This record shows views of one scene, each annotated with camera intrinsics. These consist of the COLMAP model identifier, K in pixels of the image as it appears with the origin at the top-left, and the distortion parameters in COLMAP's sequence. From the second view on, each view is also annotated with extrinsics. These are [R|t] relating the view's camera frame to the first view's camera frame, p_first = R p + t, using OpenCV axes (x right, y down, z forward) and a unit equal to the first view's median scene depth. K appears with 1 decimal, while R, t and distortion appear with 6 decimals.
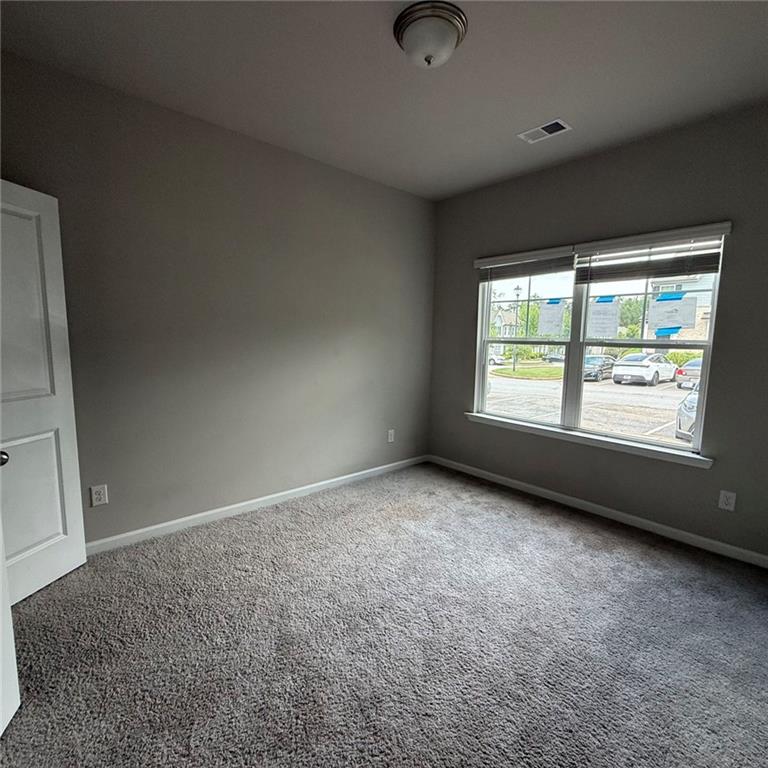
lens RADIAL K [[415.0, 0, 384.1], [0, 415.0, 387.2], [0, 0, 1]] dist [0.002737, 0.003099]
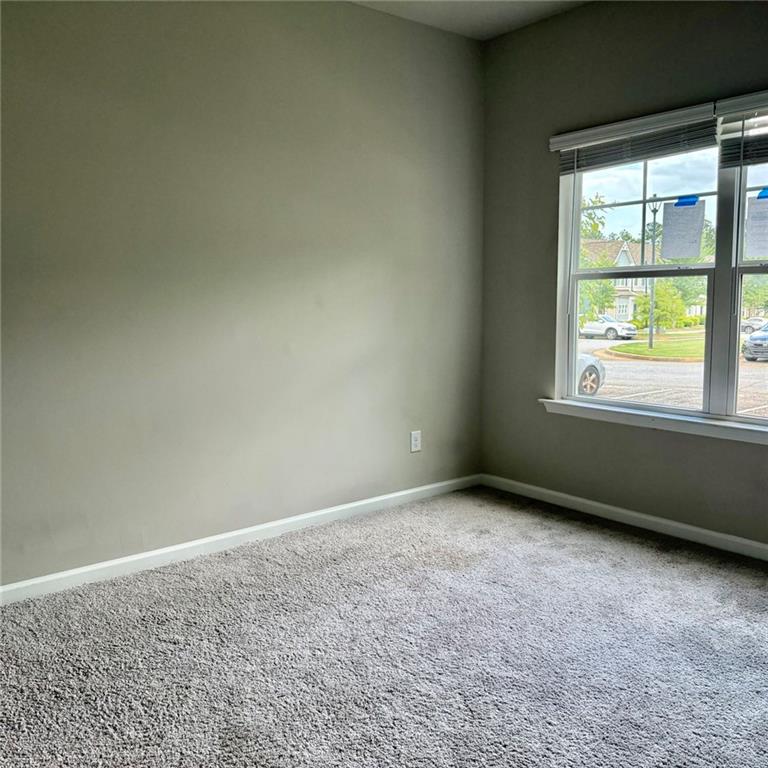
lens RADIAL K [[736.4, 0, 384.1], [0, 736.4, 385.0], [0, 0, 1]] dist [0.006487, 0.000000]
pose [[0.998426, -0.022044, -0.051569, 0.039488], [0.021887, 0.999754, -0.003593, 0.059615], [0.051635, 0.002459, 0.998663, -0.075672]]
